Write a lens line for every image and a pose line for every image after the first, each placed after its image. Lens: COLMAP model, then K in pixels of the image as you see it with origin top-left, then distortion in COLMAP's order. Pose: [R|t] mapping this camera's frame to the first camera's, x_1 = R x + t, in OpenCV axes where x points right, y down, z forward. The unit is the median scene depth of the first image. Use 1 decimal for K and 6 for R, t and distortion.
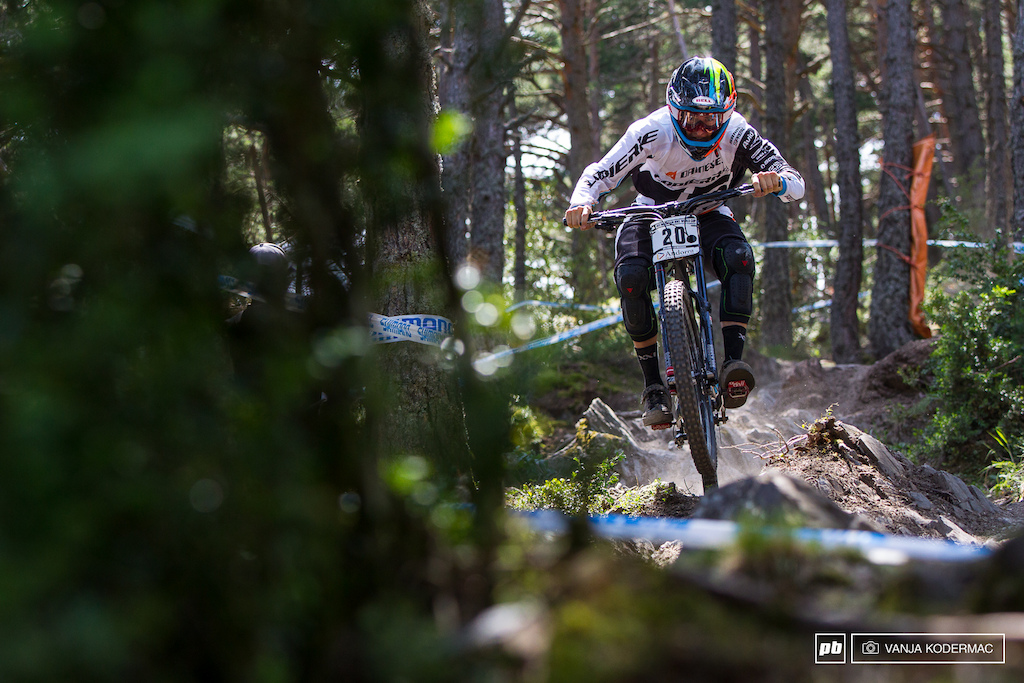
lens RADIAL K [[3416.9, 0, 511.7], [0, 3416.9, 341.4], [0, 0, 1]] dist [-0.144404, 0.000000]
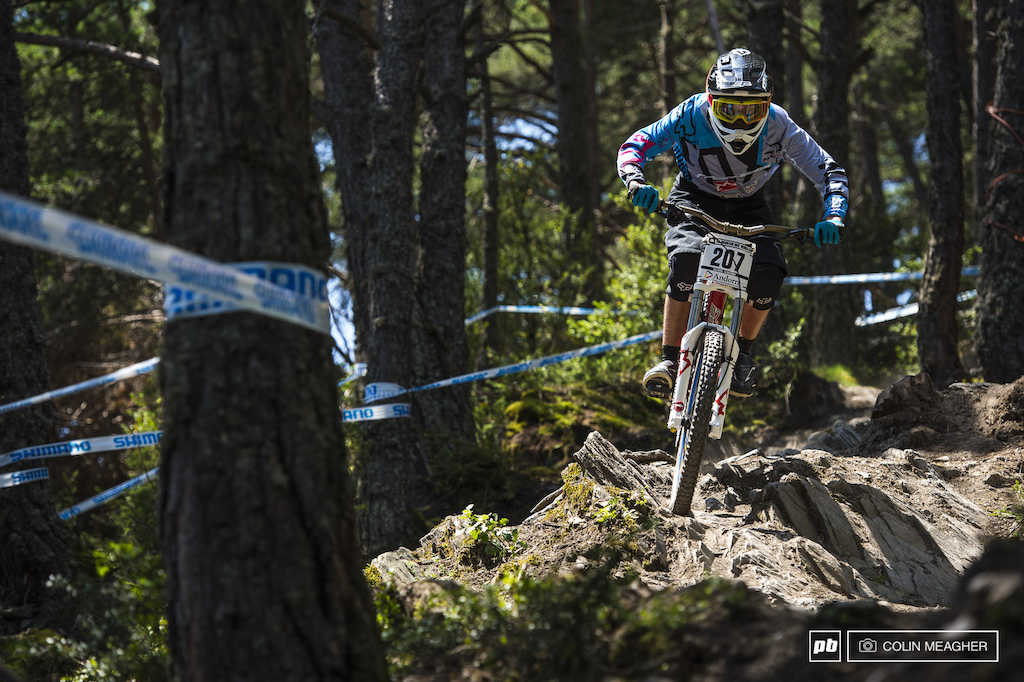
lens RADIAL K [[3997.0, 0, 511.8], [0, 3997.0, 342.3], [0, 0, 1]] dist [0.751999, 0.000000]
pose [[0.999988, -0.000751, 0.004894, 0.004871], [0.000793, 0.999963, -0.008566, 0.005680], [-0.004887, 0.008569, 0.999951, 0.215158]]
